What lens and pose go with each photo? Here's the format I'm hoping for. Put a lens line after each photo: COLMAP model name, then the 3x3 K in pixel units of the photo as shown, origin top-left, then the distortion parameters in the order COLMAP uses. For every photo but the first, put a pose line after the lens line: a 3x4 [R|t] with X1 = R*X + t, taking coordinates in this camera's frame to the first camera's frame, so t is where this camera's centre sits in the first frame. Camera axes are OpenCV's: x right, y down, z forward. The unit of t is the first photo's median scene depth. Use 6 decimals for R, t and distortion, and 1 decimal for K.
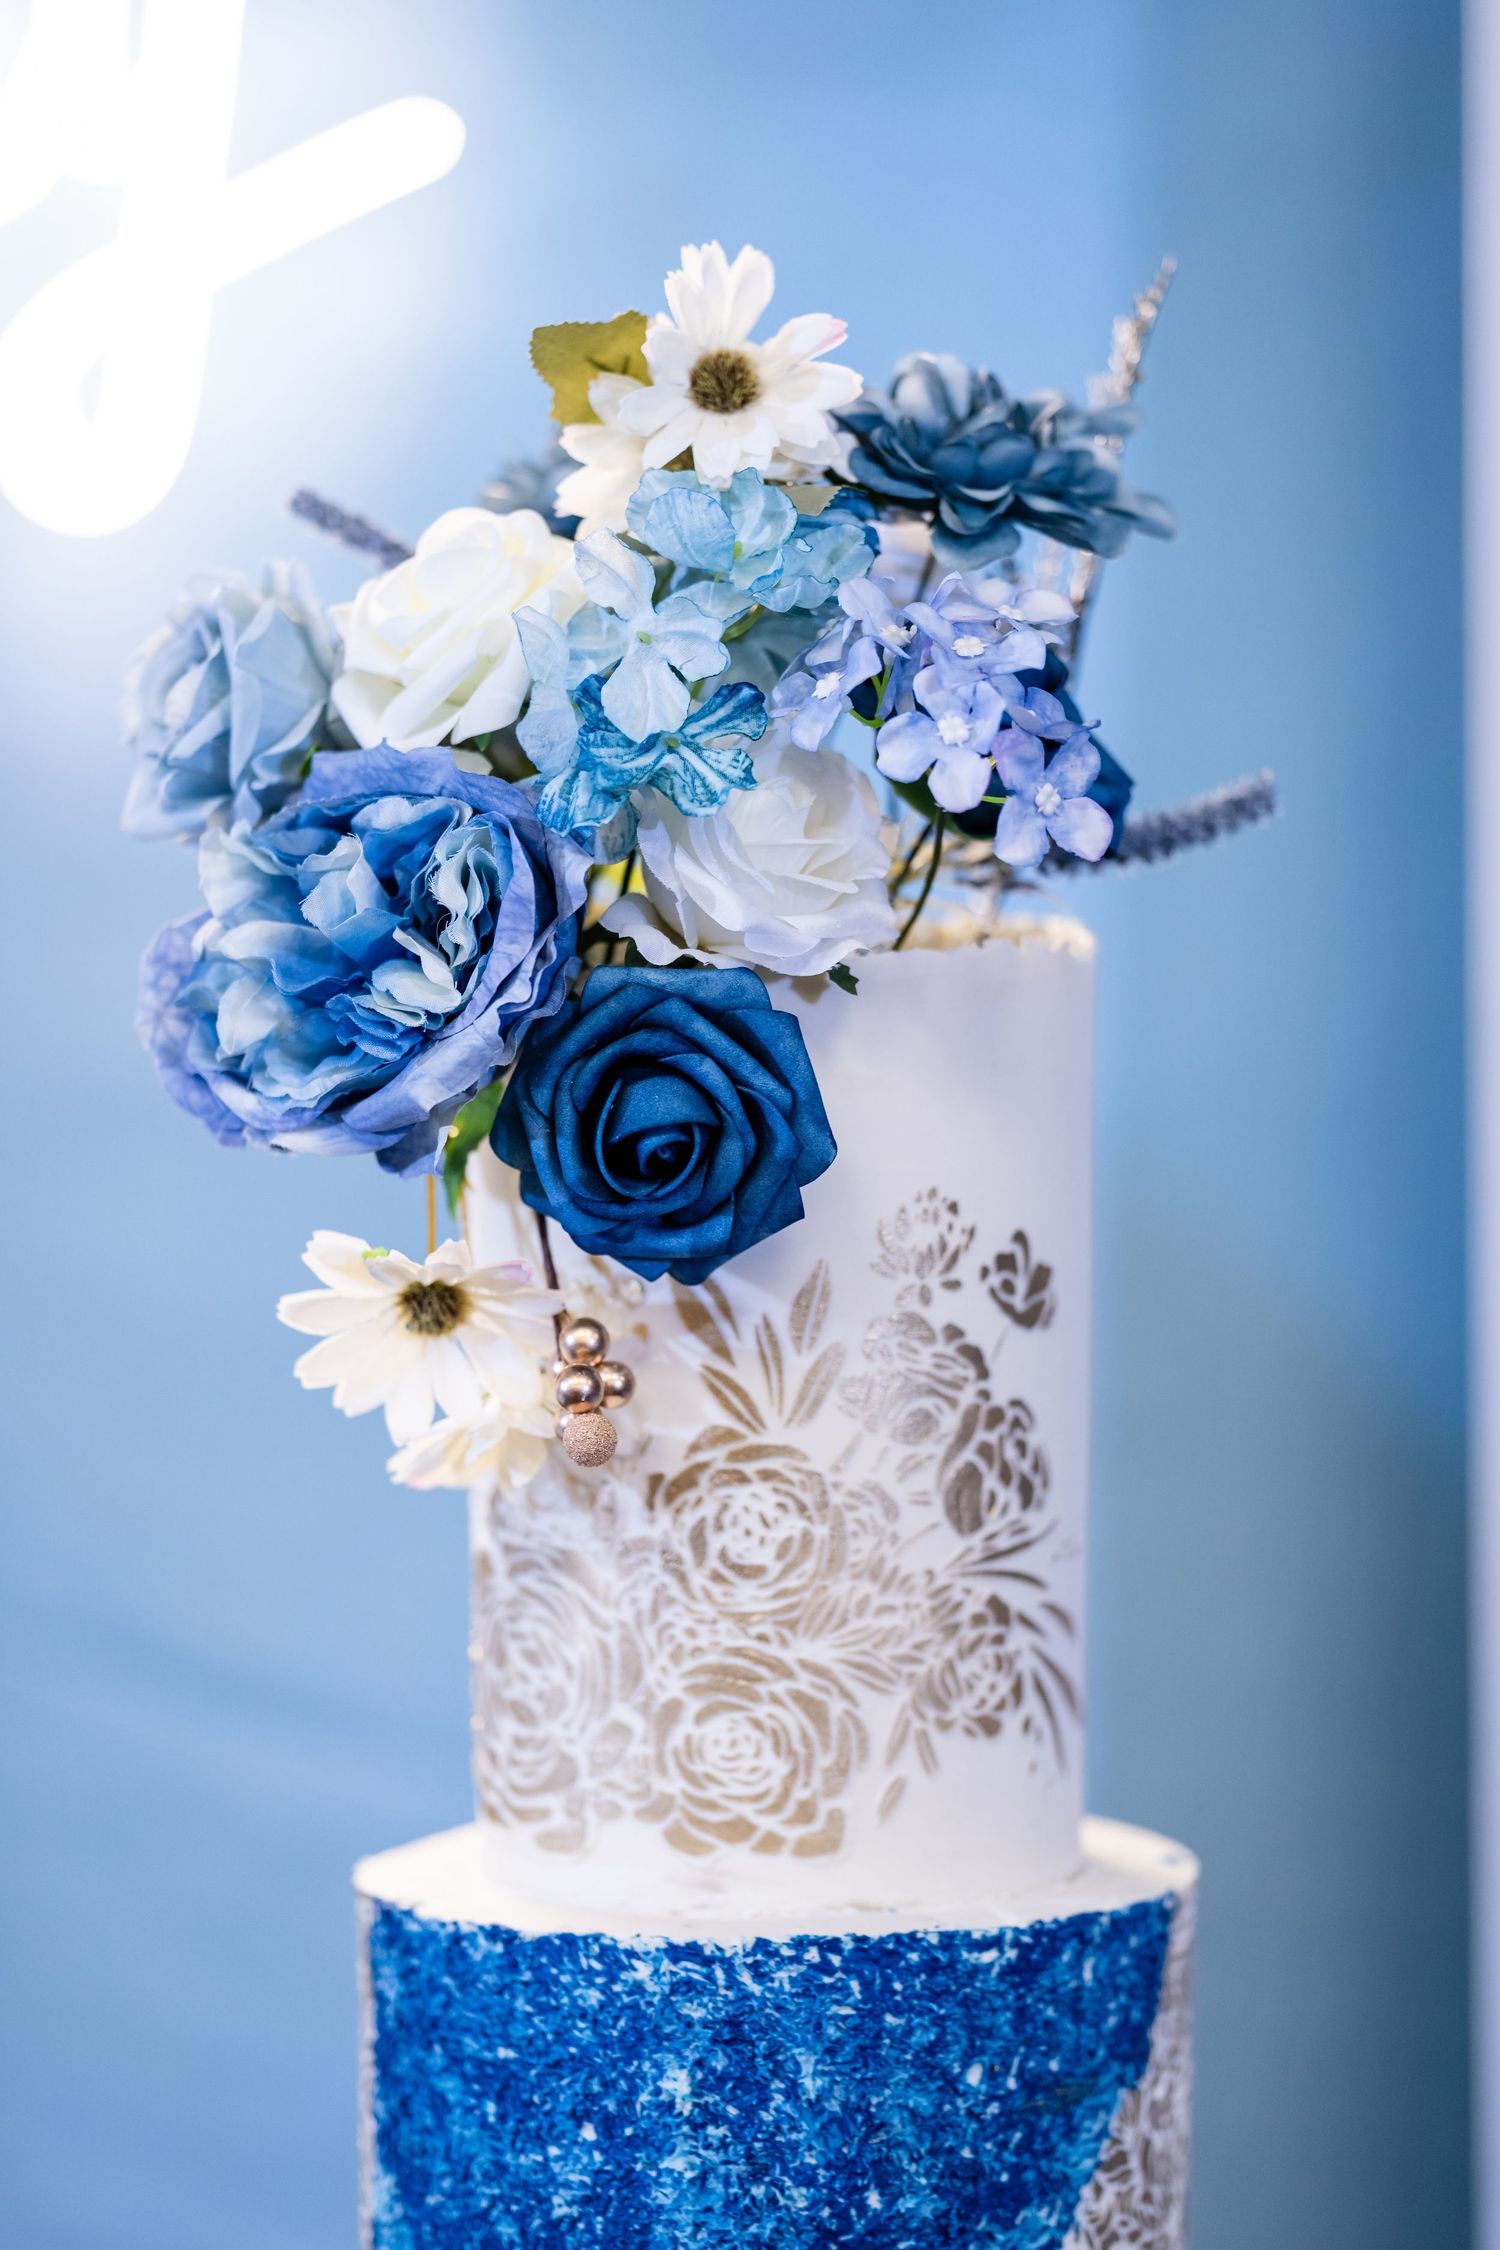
lens RADIAL K [[6336.5, 0, 752.3], [0, 6336.5, 1132.9], [0, 0, 1]] dist [0.157664, 0.000000]
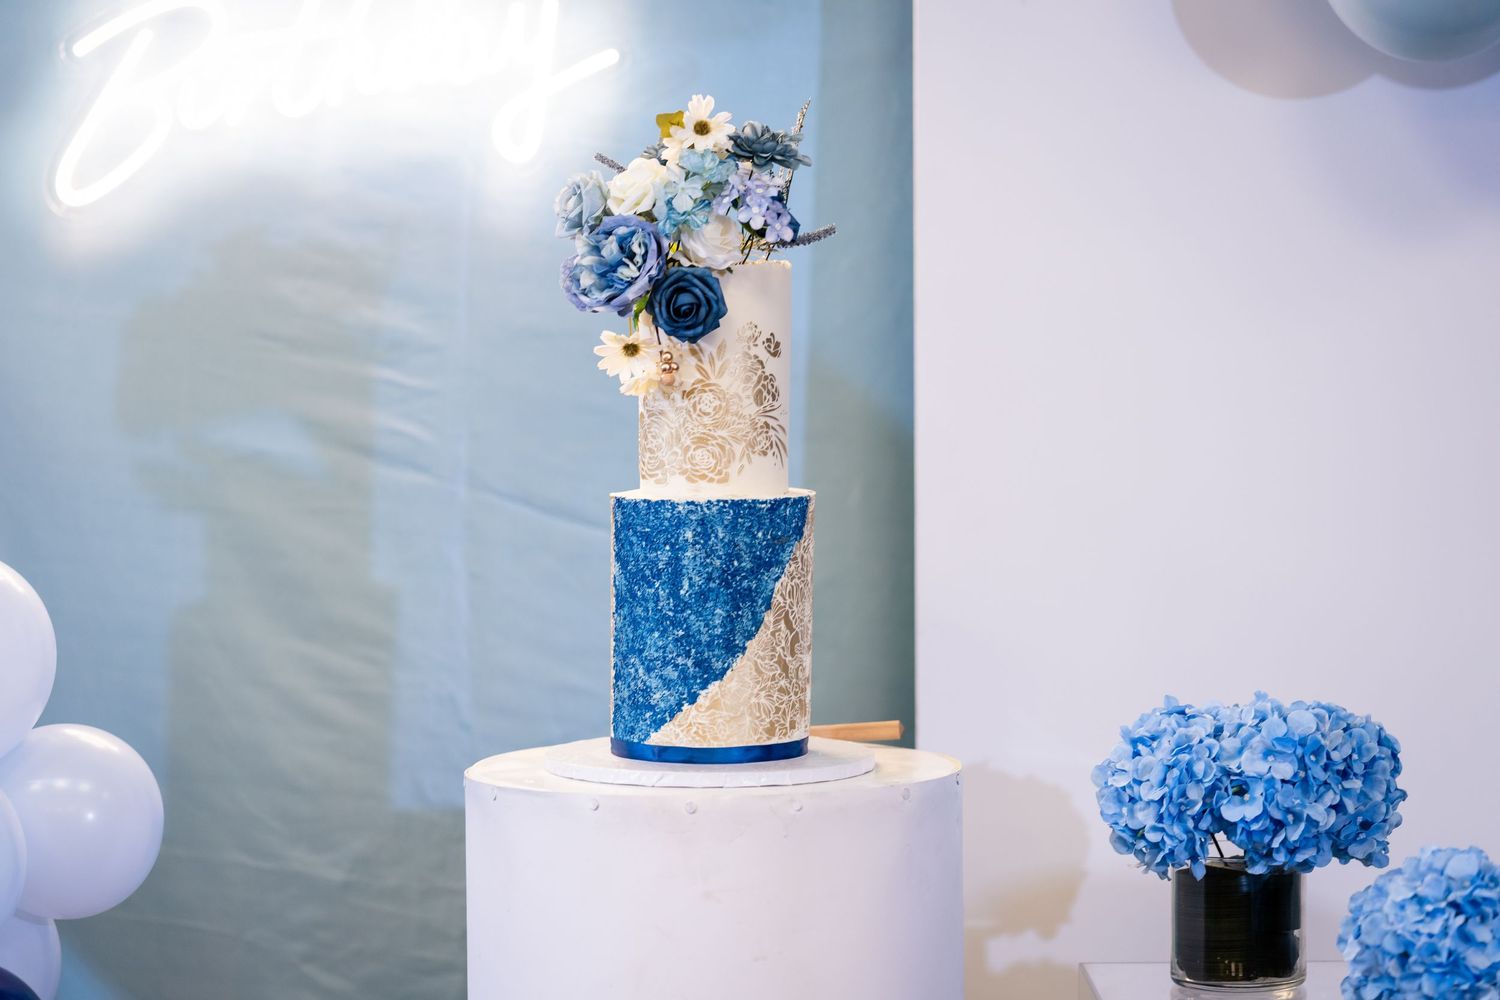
lens RADIAL K [[4224.4, 0, 750.0], [0, 4224.4, 497.8], [0, 0, 1]] dist [0.157664, 0.000000]
pose [[0.999984, 0.005245, 0.002118, 0.022417], [-0.005249, 0.999984, 0.001952, 0.118422], [-0.002108, -0.001964, 0.999996, -1.770456]]
